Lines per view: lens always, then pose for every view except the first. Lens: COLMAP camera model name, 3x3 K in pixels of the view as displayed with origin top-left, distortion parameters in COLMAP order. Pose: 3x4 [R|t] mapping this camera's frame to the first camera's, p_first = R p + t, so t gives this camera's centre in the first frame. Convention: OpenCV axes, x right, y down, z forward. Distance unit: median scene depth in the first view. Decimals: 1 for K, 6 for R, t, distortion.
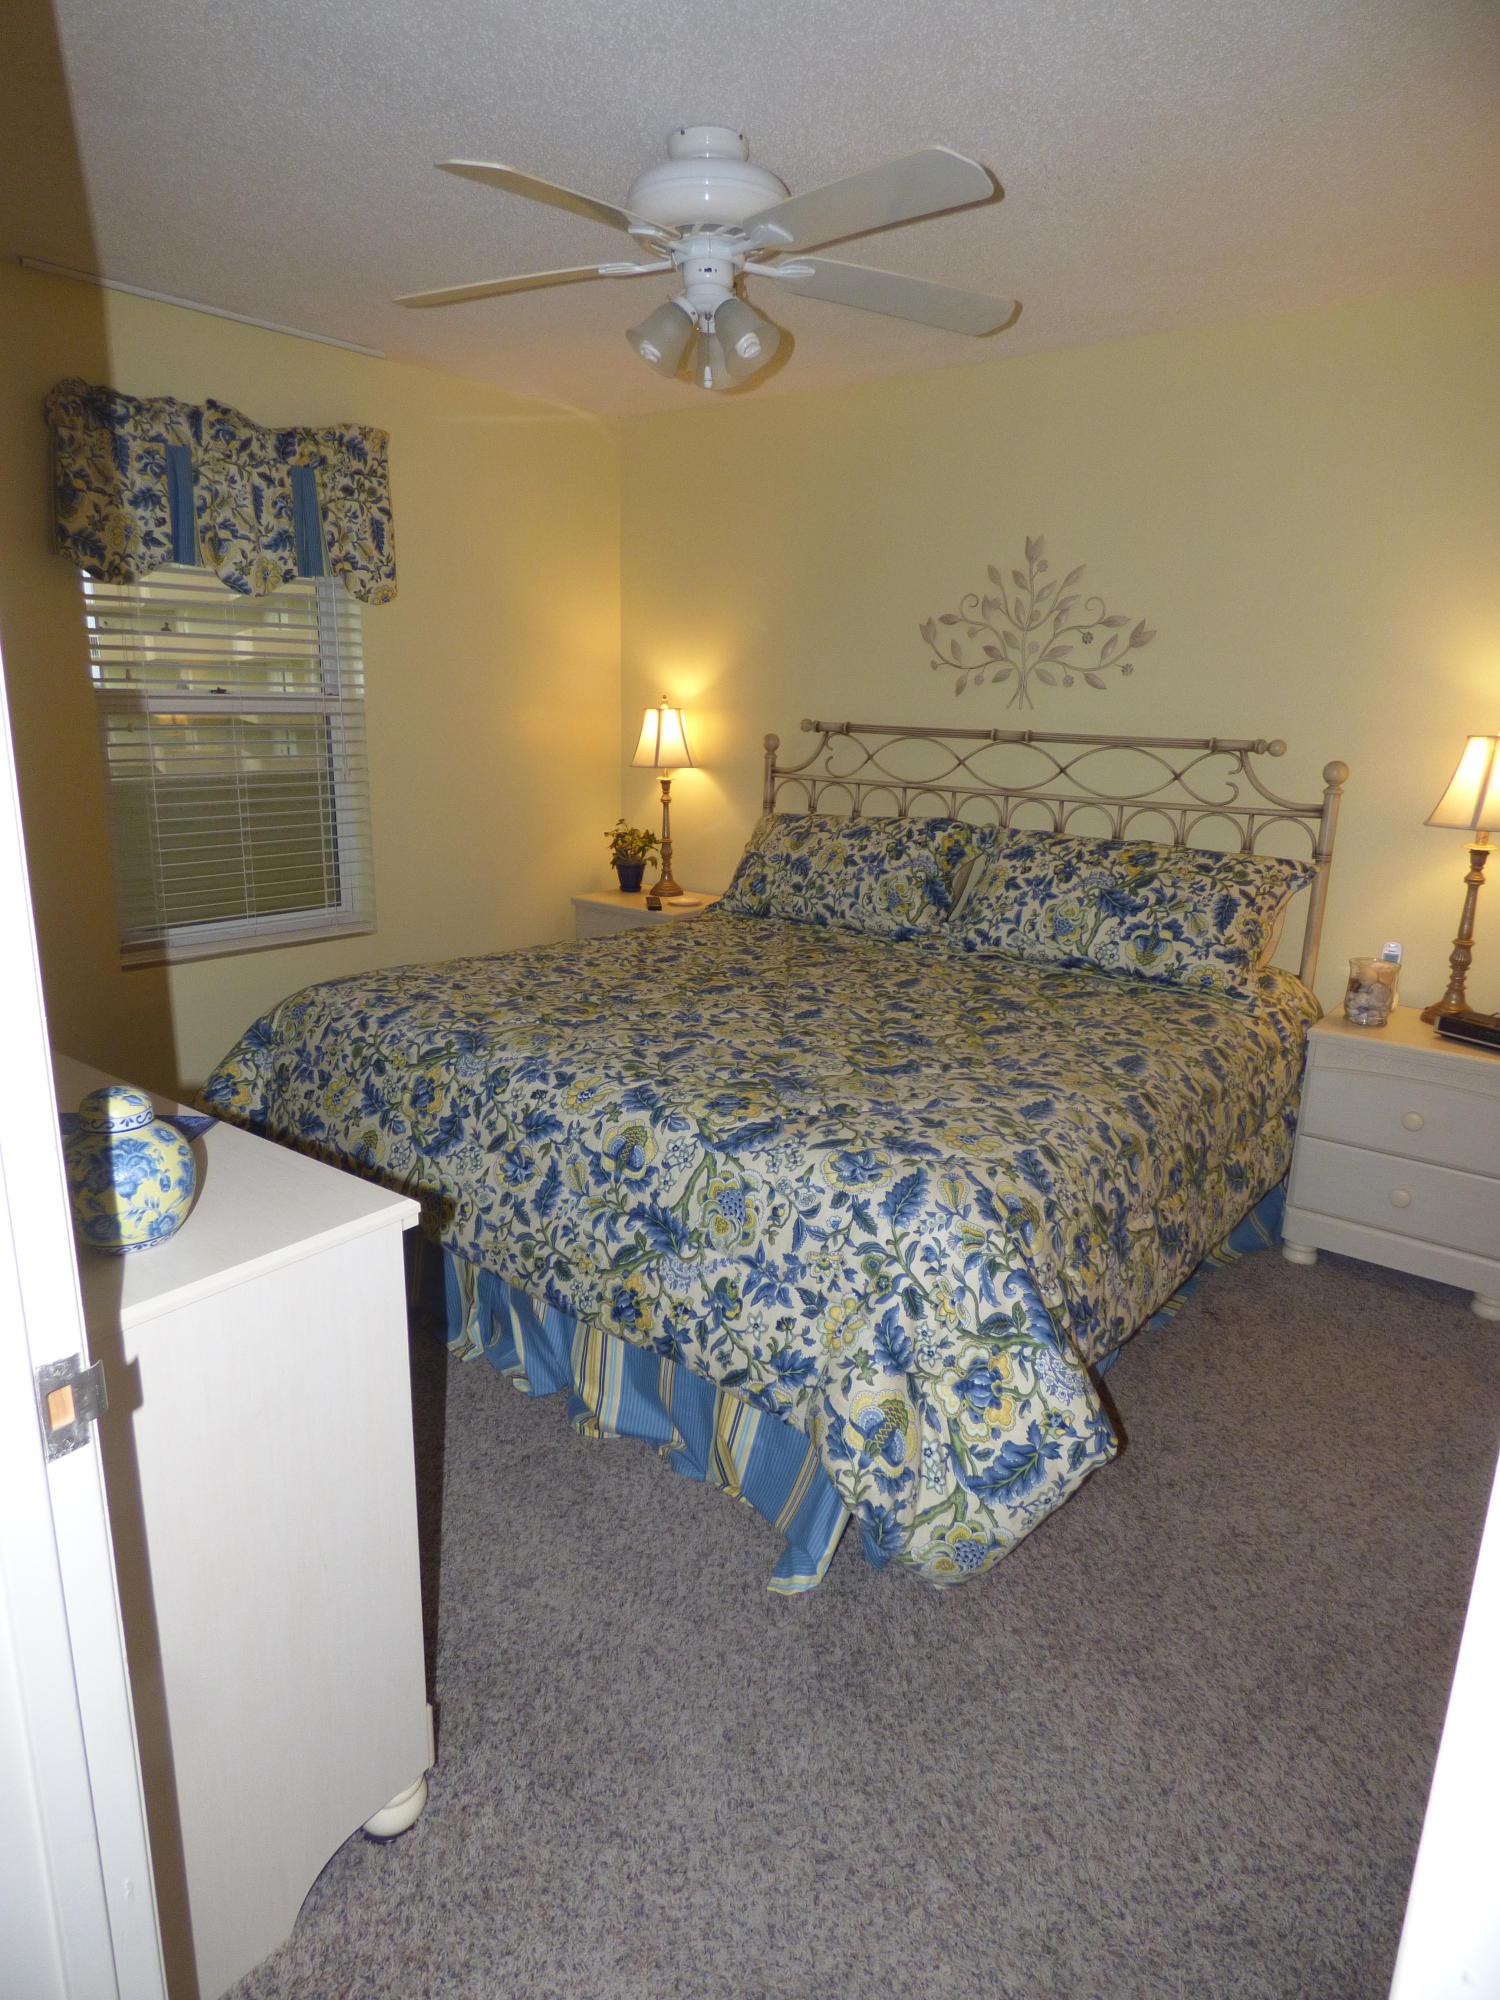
lens RADIAL K [[1202.6, 0, 733.0], [0, 1202.6, 996.8], [0, 0, 1]] dist [-0.002002, 0.009559]
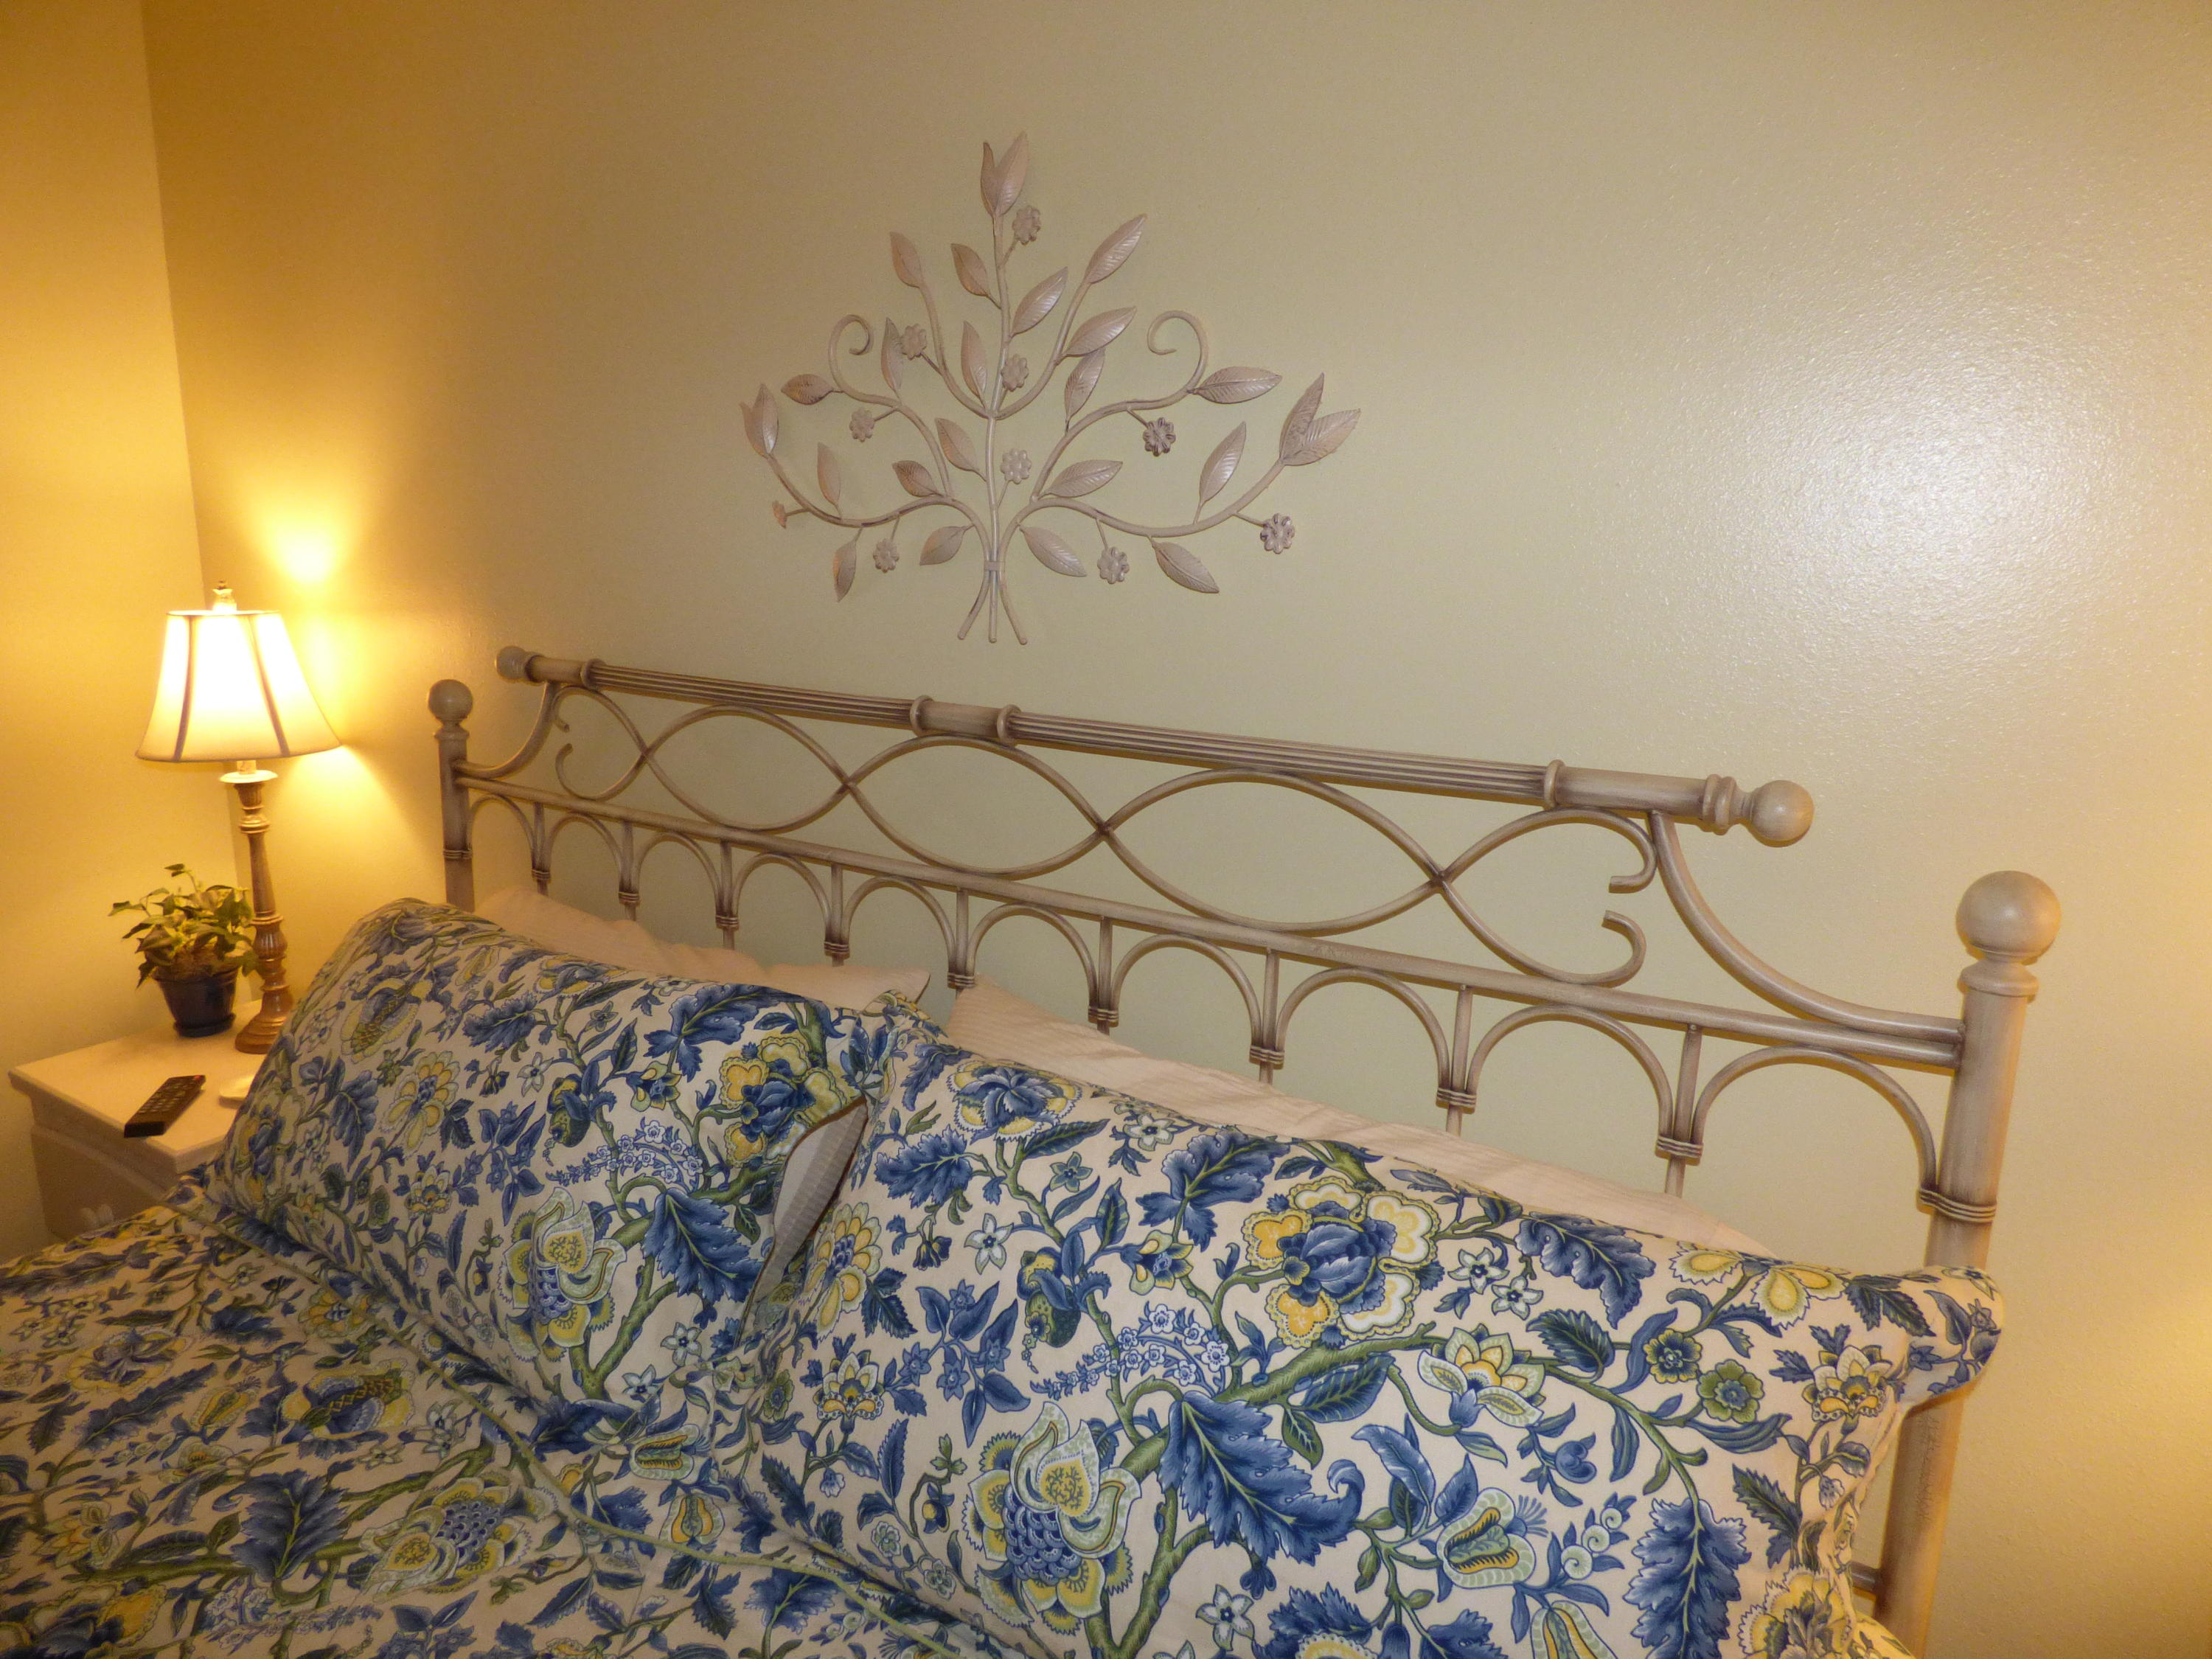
lens RADIAL K [[1330.1, 0, 1118.9], [0, 1330.1, 826.9], [0, 0, 1]] dist [-0.002002, 0.009559]
pose [[0.989796, -0.023821, 0.140489, 0.241783], [0.029414, 0.998850, -0.037868, -0.187240], [-0.139426, 0.041614, 0.989358, 0.677798]]
